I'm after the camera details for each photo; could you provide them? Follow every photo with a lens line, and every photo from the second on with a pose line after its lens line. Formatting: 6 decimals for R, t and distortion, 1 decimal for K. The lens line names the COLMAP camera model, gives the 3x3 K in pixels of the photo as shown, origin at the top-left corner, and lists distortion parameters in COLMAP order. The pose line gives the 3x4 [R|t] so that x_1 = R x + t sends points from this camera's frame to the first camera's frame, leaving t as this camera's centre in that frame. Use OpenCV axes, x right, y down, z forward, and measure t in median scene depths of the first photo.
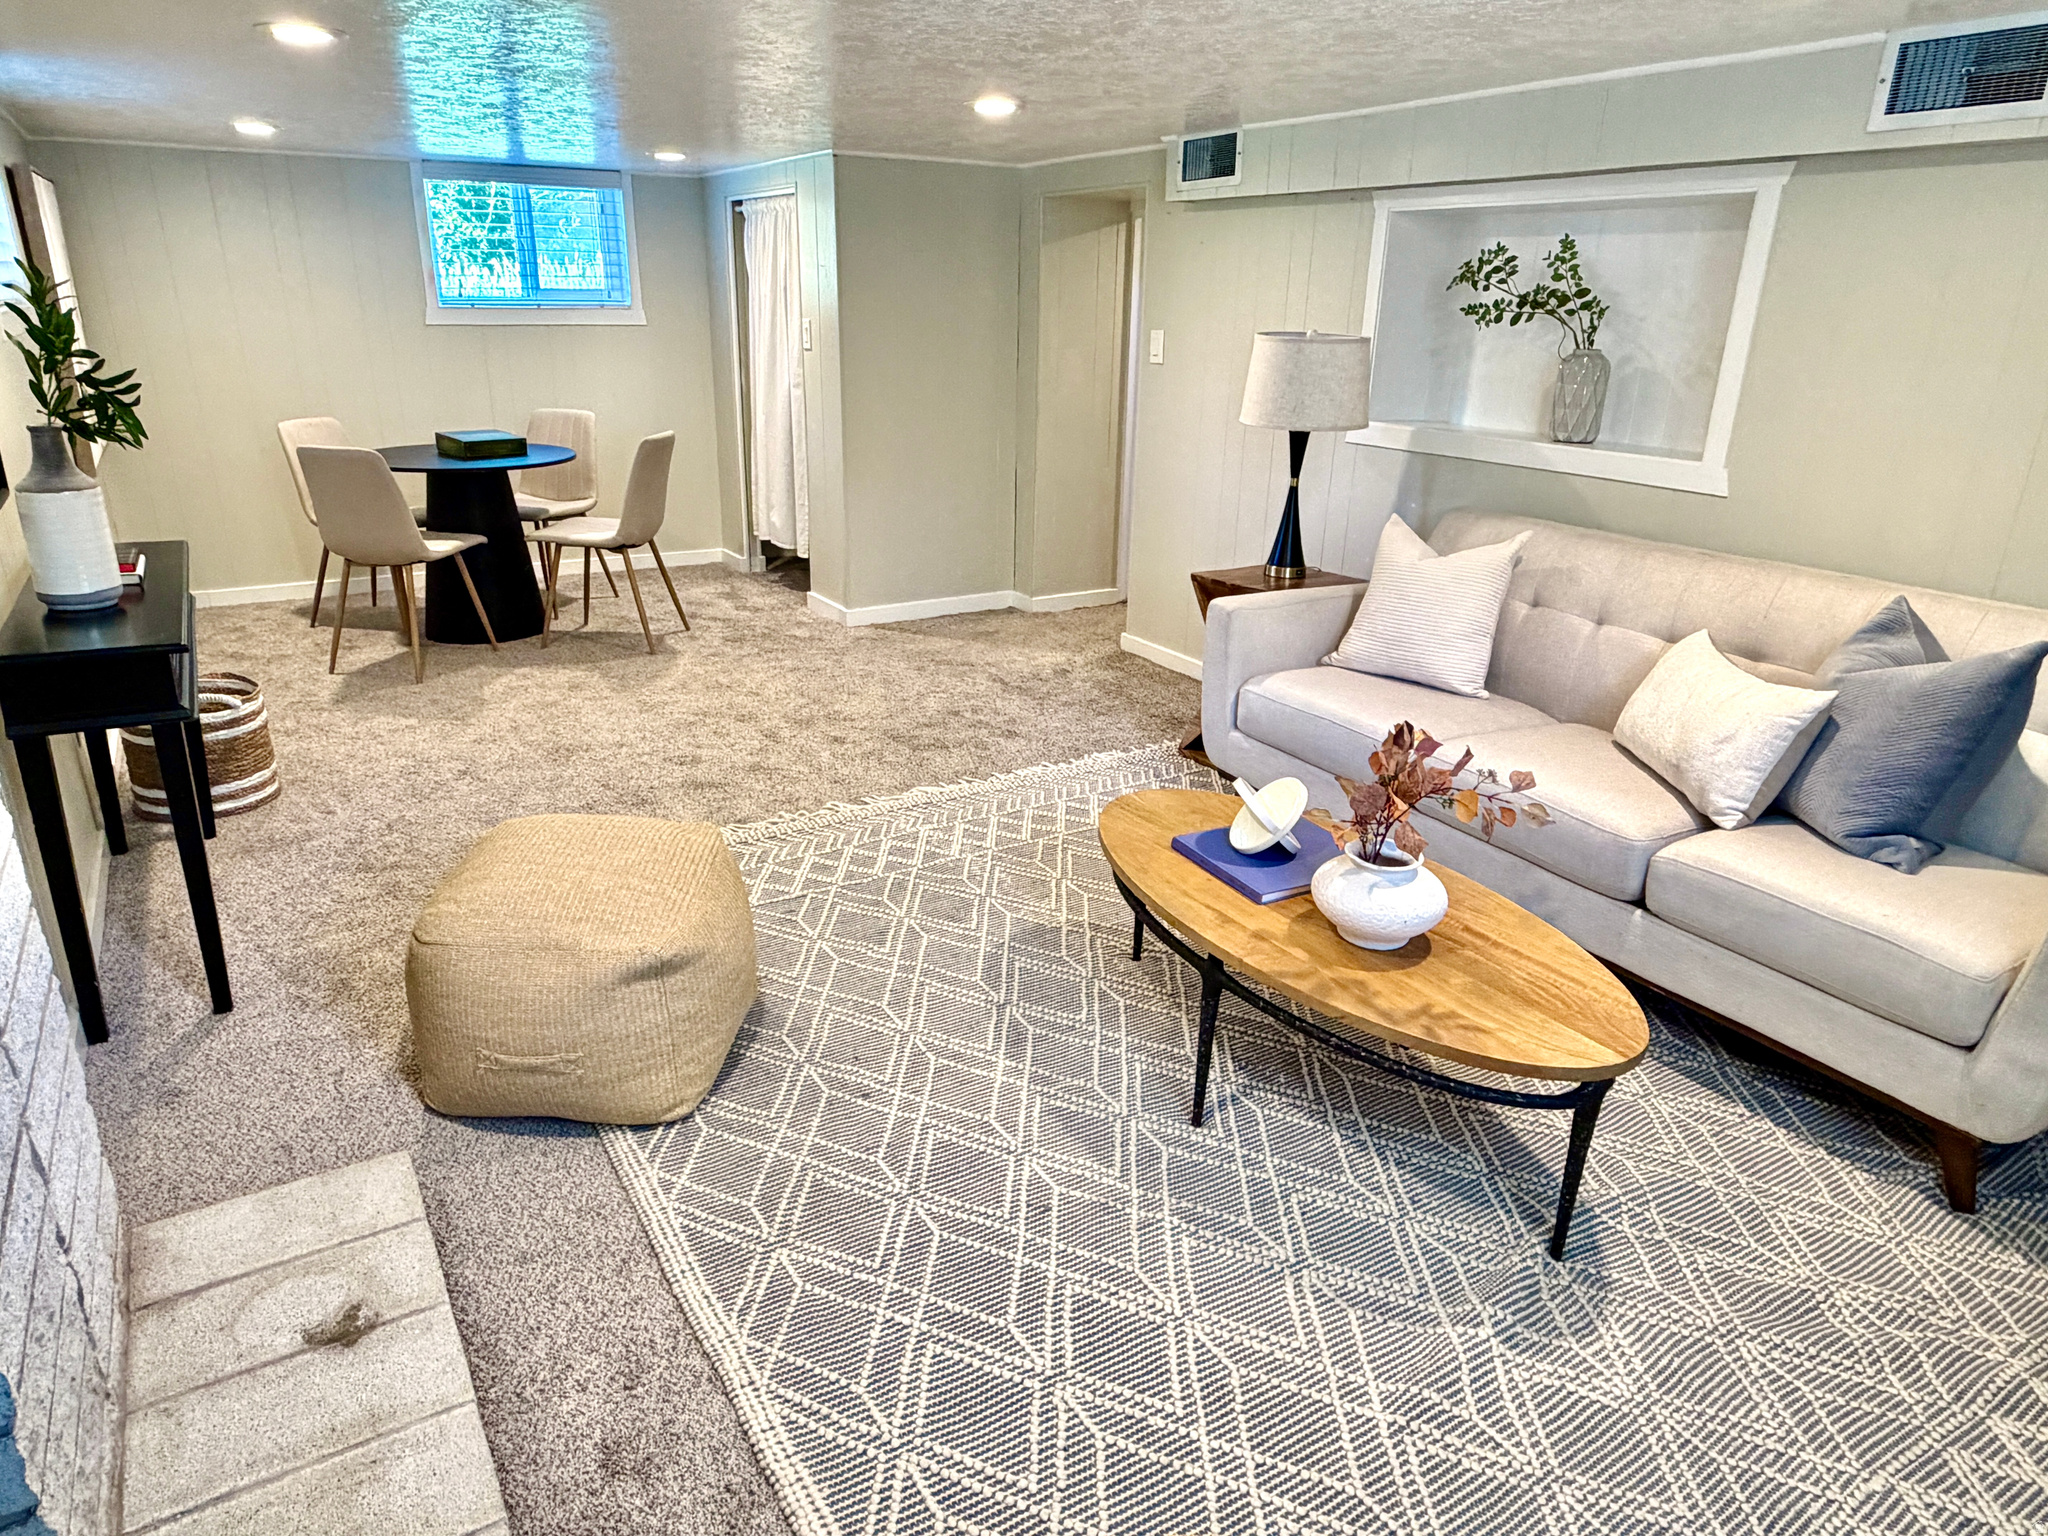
lens RADIAL K [[1279.1, 0, 1023.3], [0, 1279.1, 779.4], [0, 0, 1]] dist [0.004100, -0.001242]
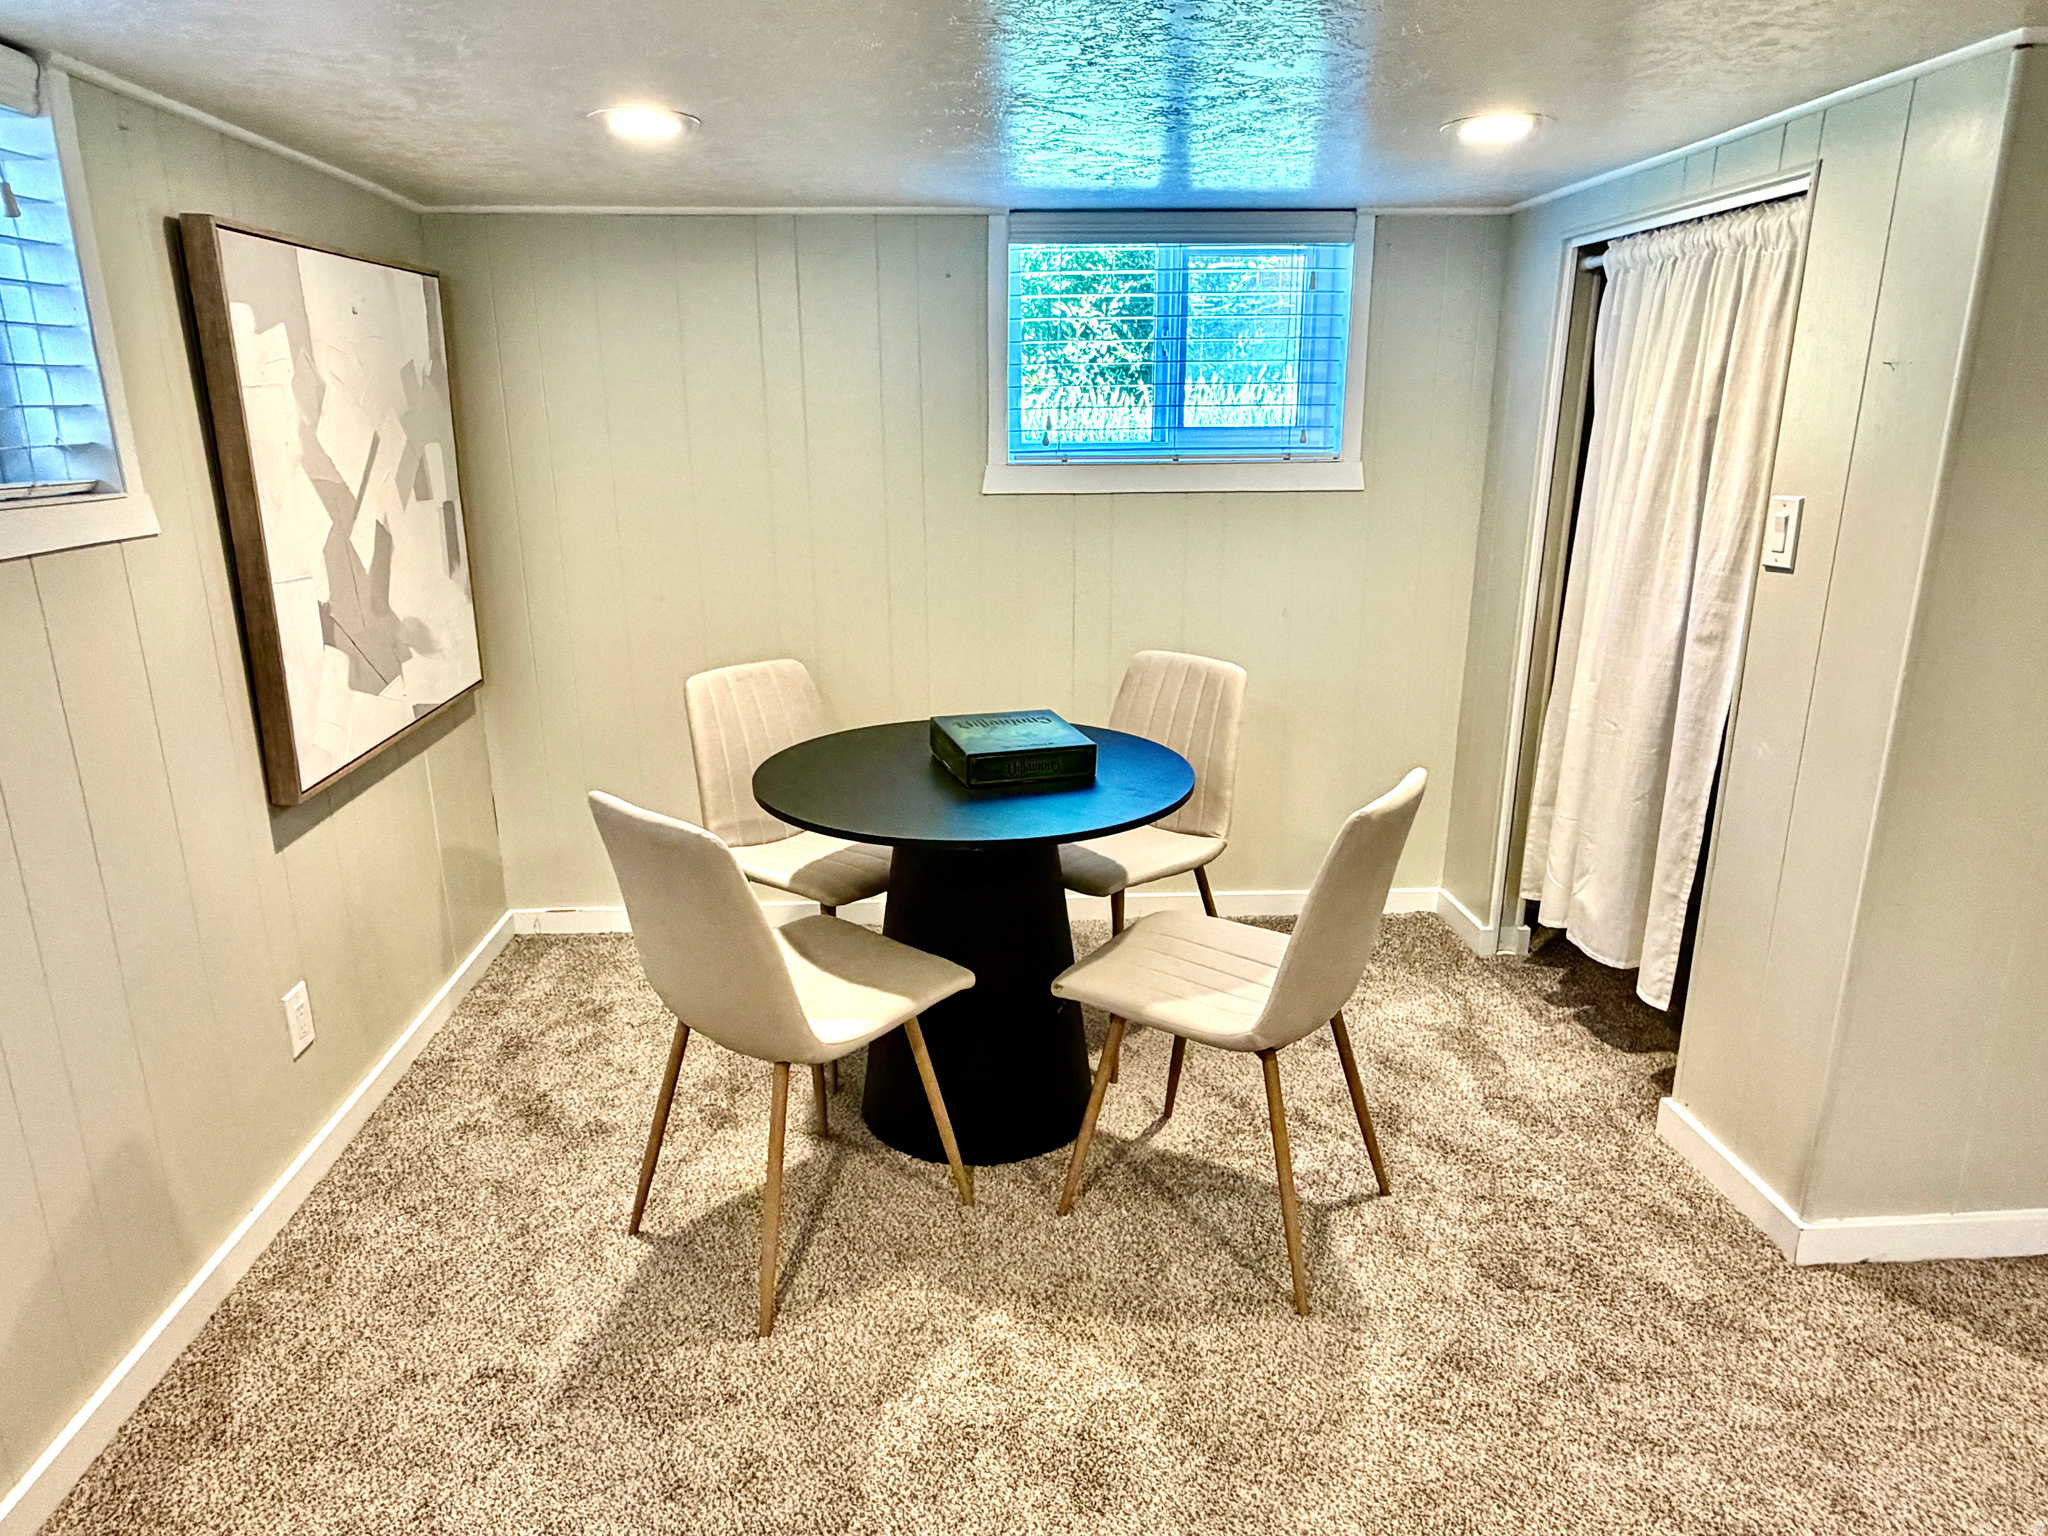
lens RADIAL K [[1279.1, 0, 1011.5], [0, 1279.1, 772.2], [0, 0, 1]] dist [0.004100, -0.001242]
pose [[0.881427, 0.107893, -0.459832, -0.193061], [-0.149907, 0.987128, -0.055734, -0.217778], [0.447900, 0.118058, 0.886255, 0.553006]]
